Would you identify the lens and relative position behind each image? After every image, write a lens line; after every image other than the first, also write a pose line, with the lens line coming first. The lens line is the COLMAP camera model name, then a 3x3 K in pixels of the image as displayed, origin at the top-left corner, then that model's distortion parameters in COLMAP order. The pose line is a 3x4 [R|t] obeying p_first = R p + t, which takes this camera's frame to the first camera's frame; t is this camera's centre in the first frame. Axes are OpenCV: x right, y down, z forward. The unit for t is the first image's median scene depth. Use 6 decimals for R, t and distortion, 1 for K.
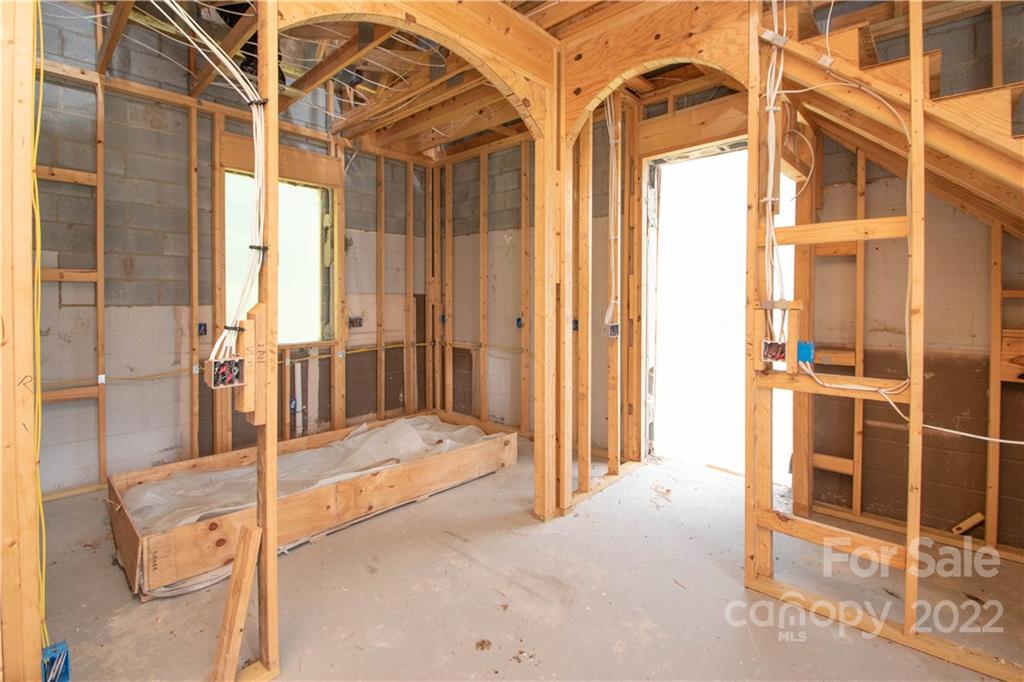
lens RADIAL K [[452.2, 0, 507.9], [0, 452.2, 304.6], [0, 0, 1]] dist [0.015613, -0.017233]
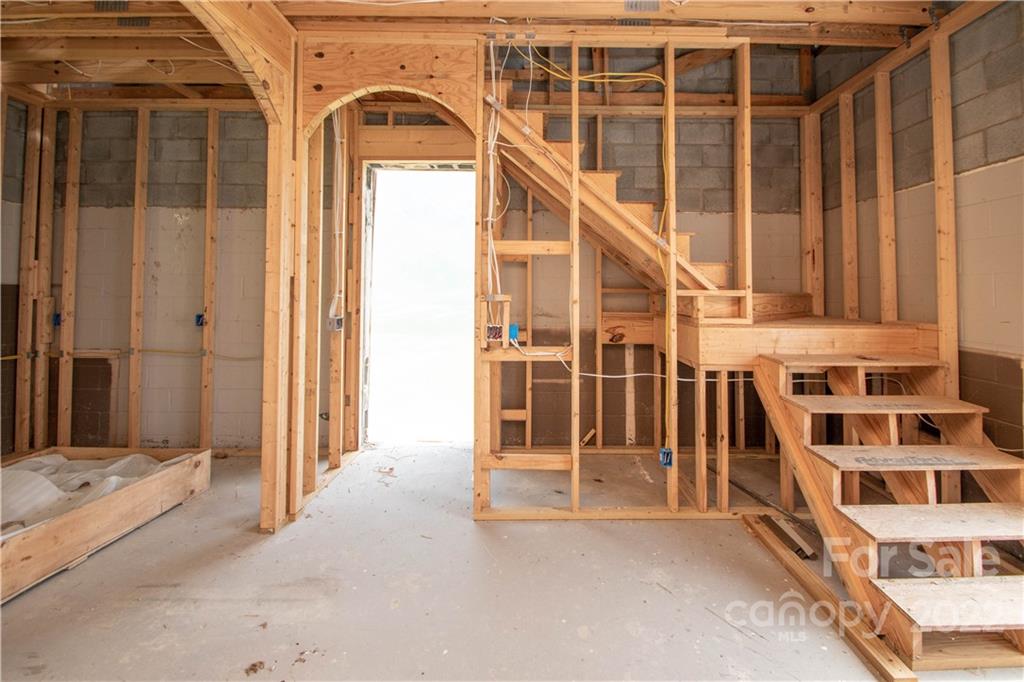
lens RADIAL K [[461.5, 0, 509.8], [0, 461.5, 278.8], [0, 0, 1]] dist [0.001567, -0.006521]
pose [[0.757907, 0.022337, 0.651981, -0.176363], [0.004190, 0.999226, -0.039104, -0.001551], [-0.652350, 0.032369, 0.757227, -0.043541]]
